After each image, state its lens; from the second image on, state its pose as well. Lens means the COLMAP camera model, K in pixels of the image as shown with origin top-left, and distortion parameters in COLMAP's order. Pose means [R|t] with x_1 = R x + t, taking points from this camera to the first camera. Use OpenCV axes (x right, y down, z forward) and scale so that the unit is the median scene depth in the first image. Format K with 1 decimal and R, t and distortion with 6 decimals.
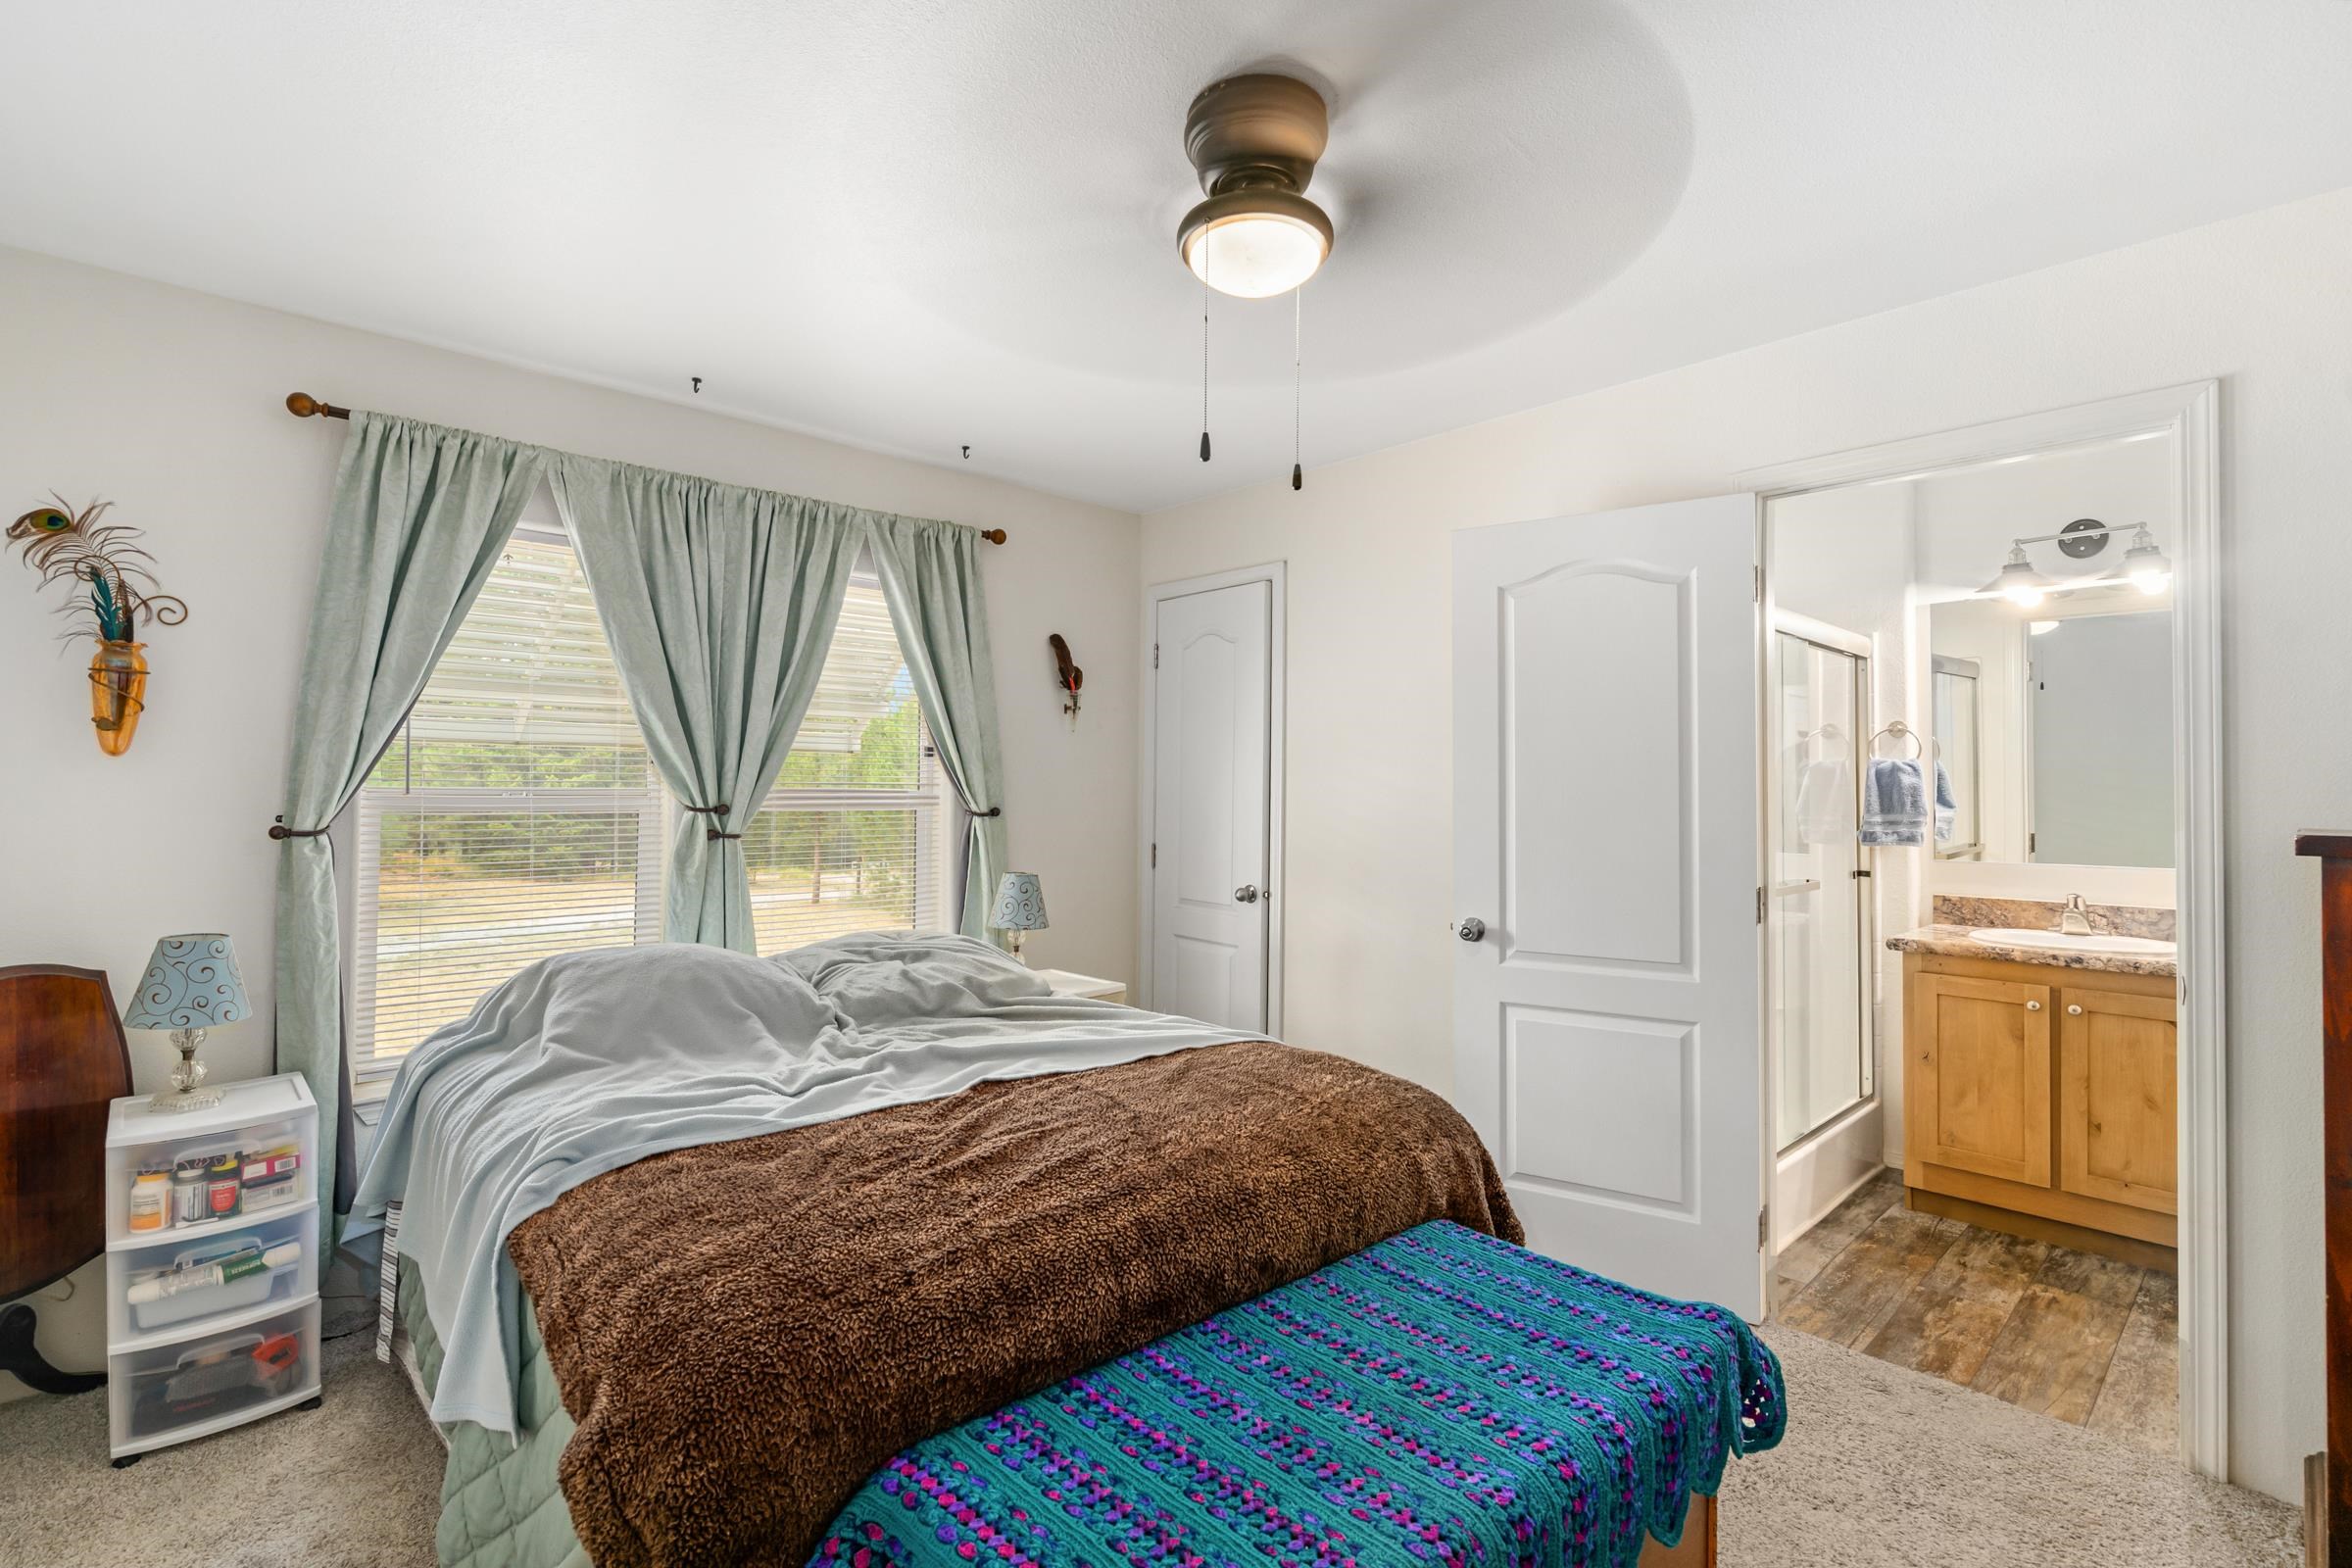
lens RADIAL K [[1085.5, 0, 1167.4], [0, 1085.5, 771.9], [0, 0, 1]] dist [-0.002356, -0.000300]
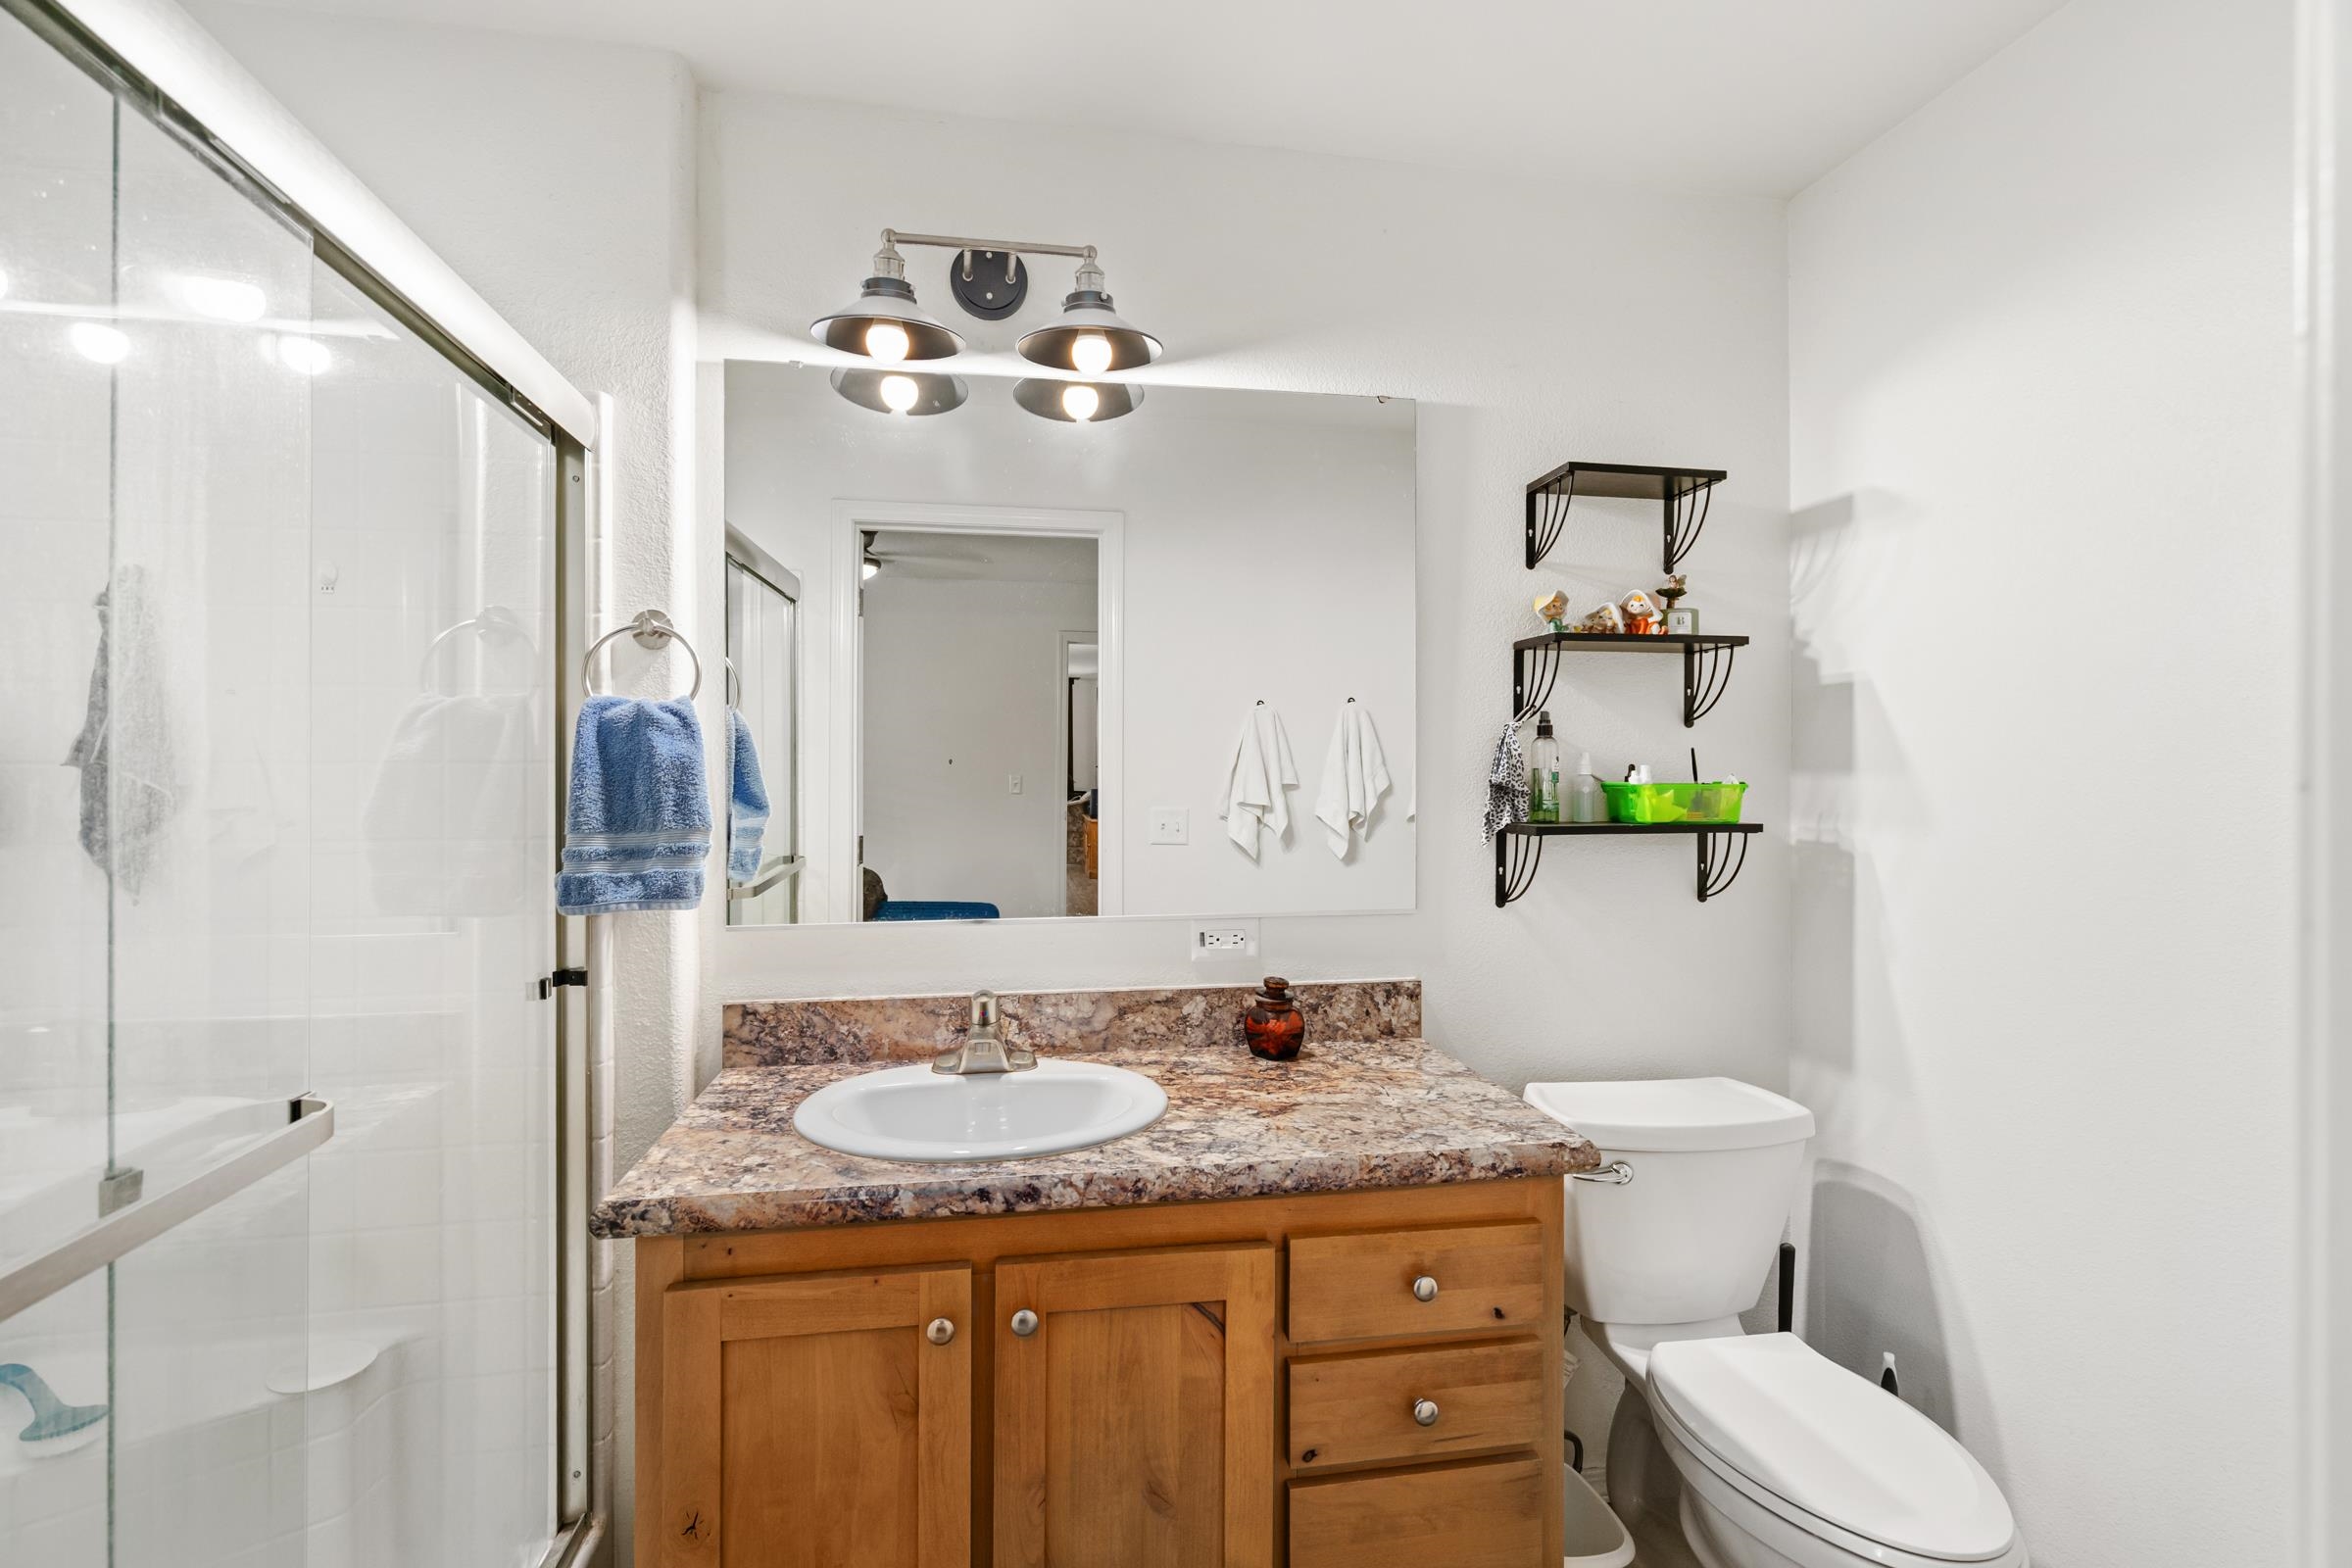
lens RADIAL K [[1085.5, 0, 1167.4], [0, 1085.5, 771.9], [0, 0, 1]] dist [-0.002356, -0.000300]
pose [[0.553772, 0.003621, 0.832660, 0.441148], [-0.011266, 0.999932, 0.003144, 0.013317], [-0.832592, -0.011122, 0.553775, 0.609296]]
